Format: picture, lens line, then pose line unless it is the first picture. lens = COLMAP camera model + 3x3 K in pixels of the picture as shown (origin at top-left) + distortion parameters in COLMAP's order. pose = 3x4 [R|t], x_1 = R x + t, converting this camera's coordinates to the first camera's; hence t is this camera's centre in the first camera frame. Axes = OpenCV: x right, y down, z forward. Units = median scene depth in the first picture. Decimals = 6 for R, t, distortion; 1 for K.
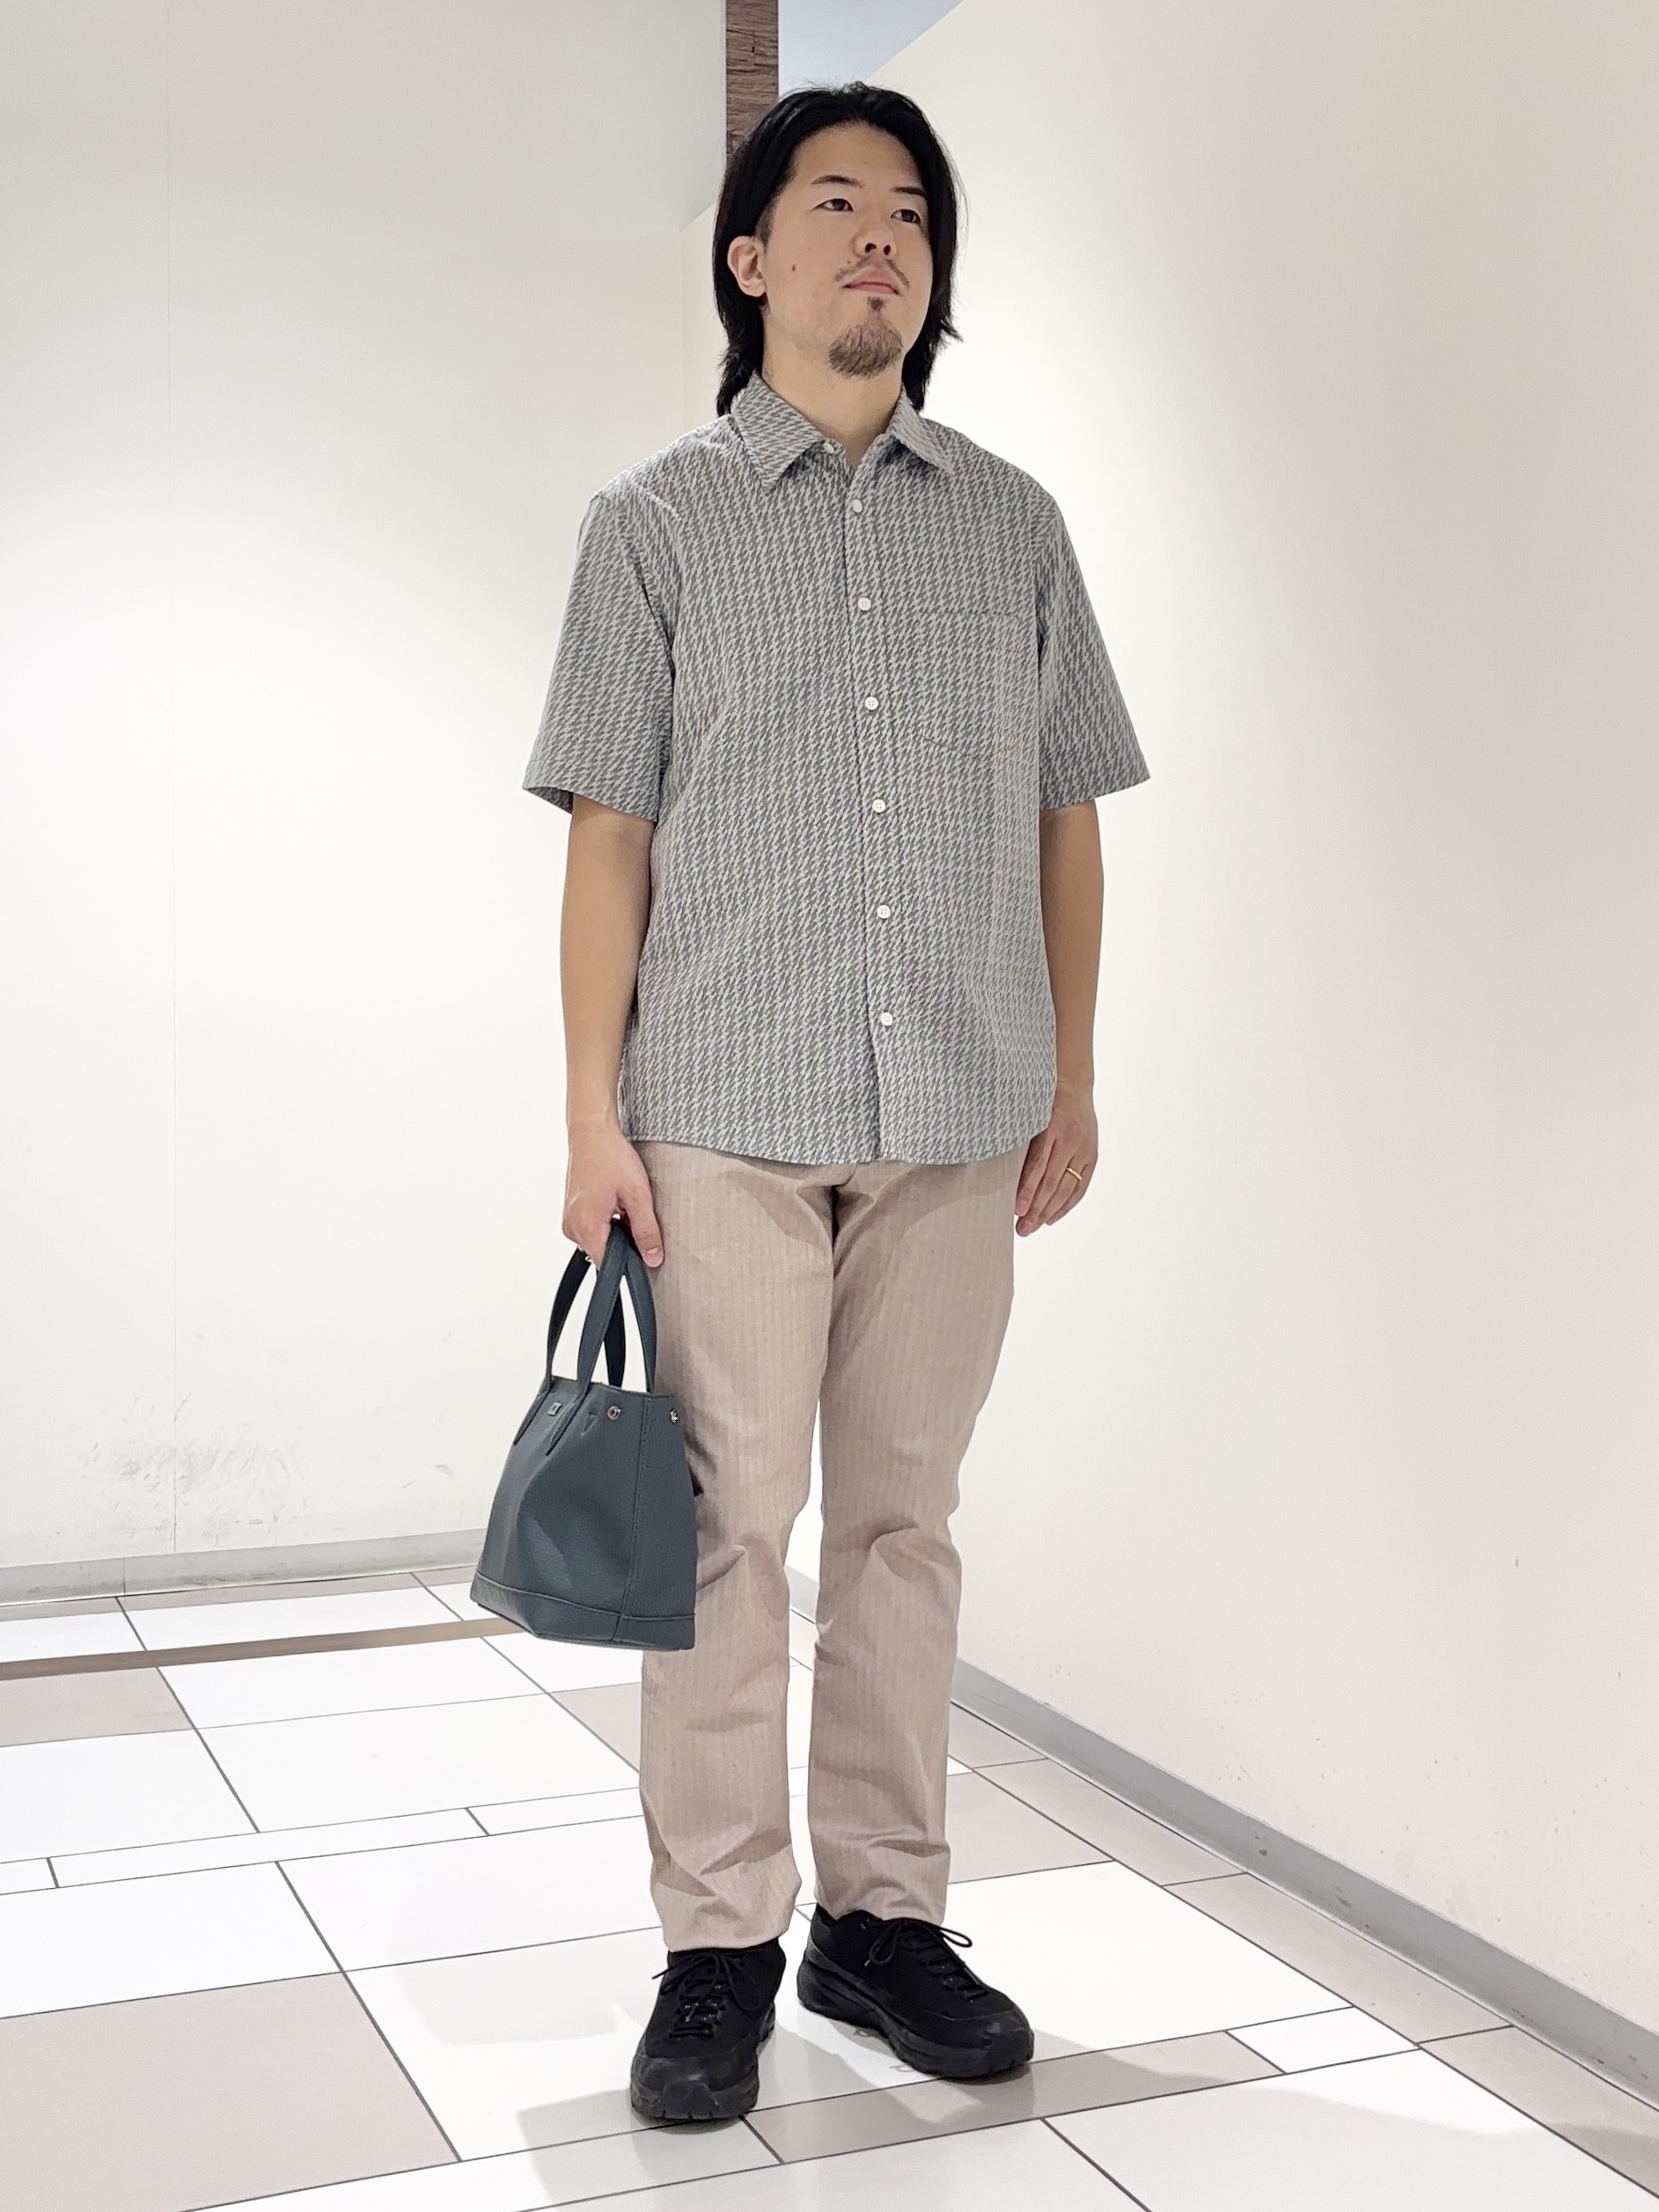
lens RADIAL K [[1689.7, 0, 829.5], [0, 1689.7, 1106.0], [0, 0, 1]] dist [-0.002781, 0.000015]
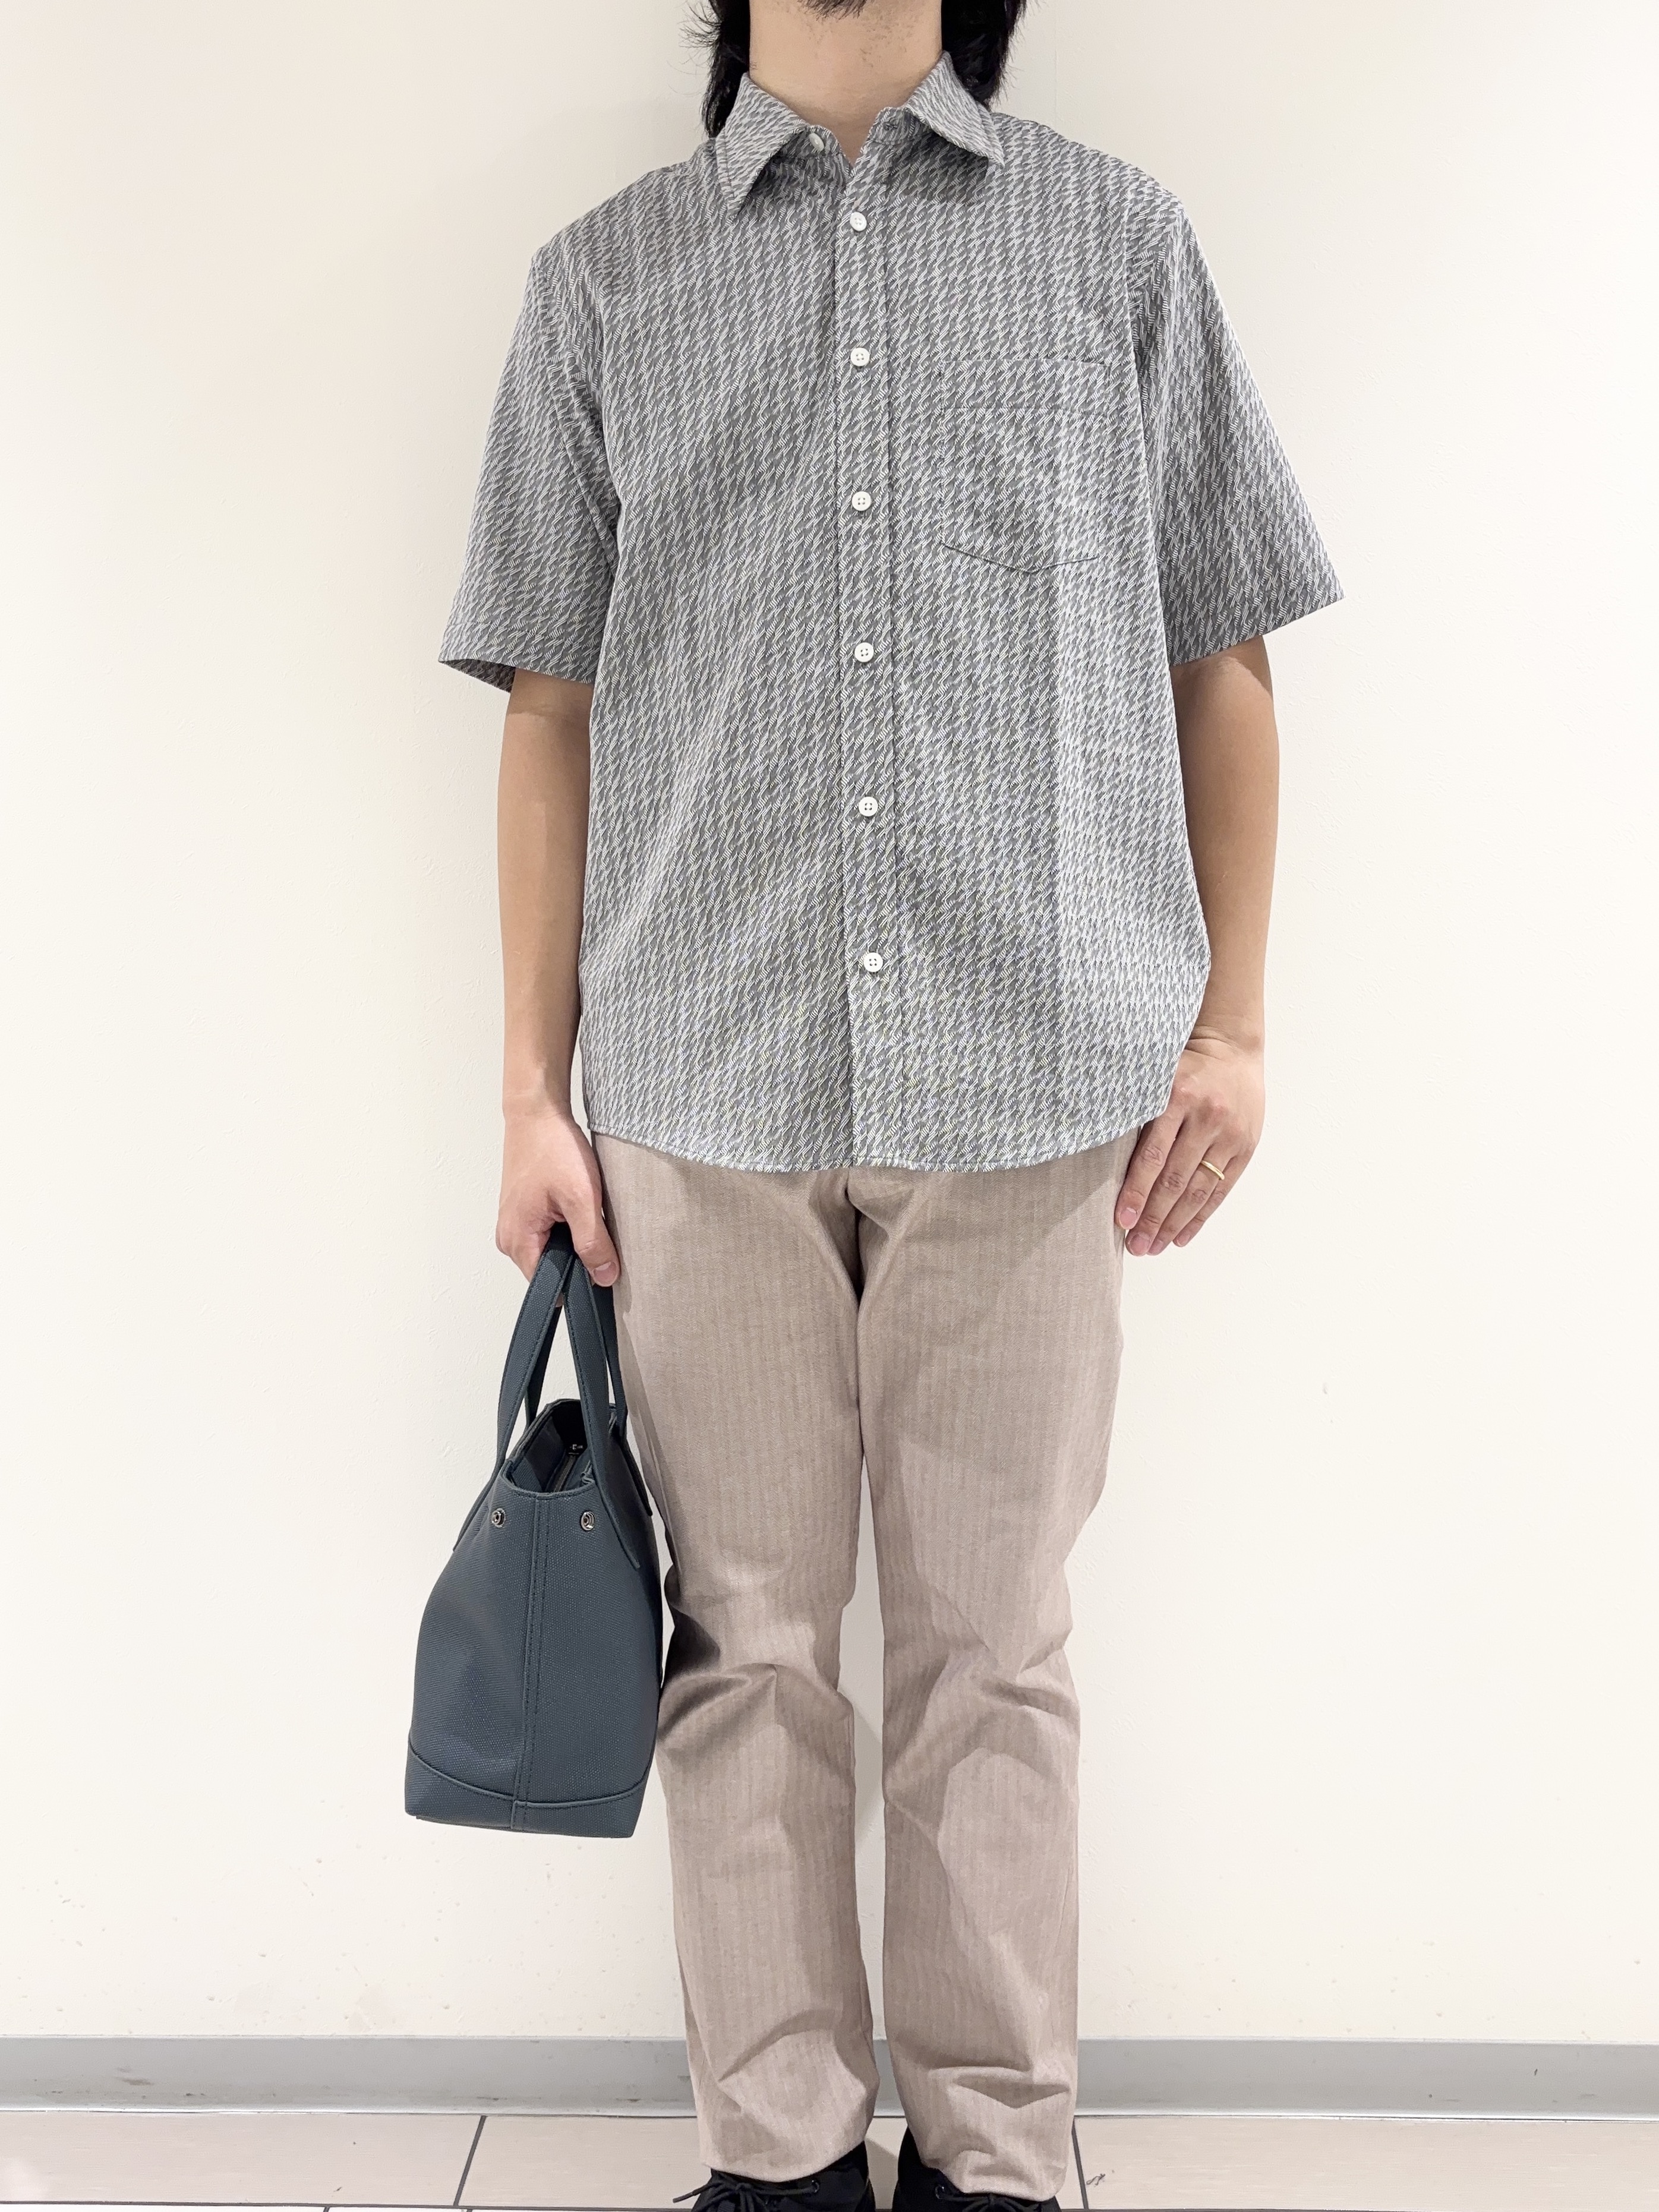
lens RADIAL K [[1646.8, 0, 829.5], [0, 1646.8, 1106.0], [0, 0, 1]] dist [0.131465, -0.373144]
pose [[0.973886, -0.002536, -0.227024, 0.158916], [0.012066, 0.999103, 0.040598, -0.019415], [0.226717, -0.042277, 0.973043, 0.317778]]
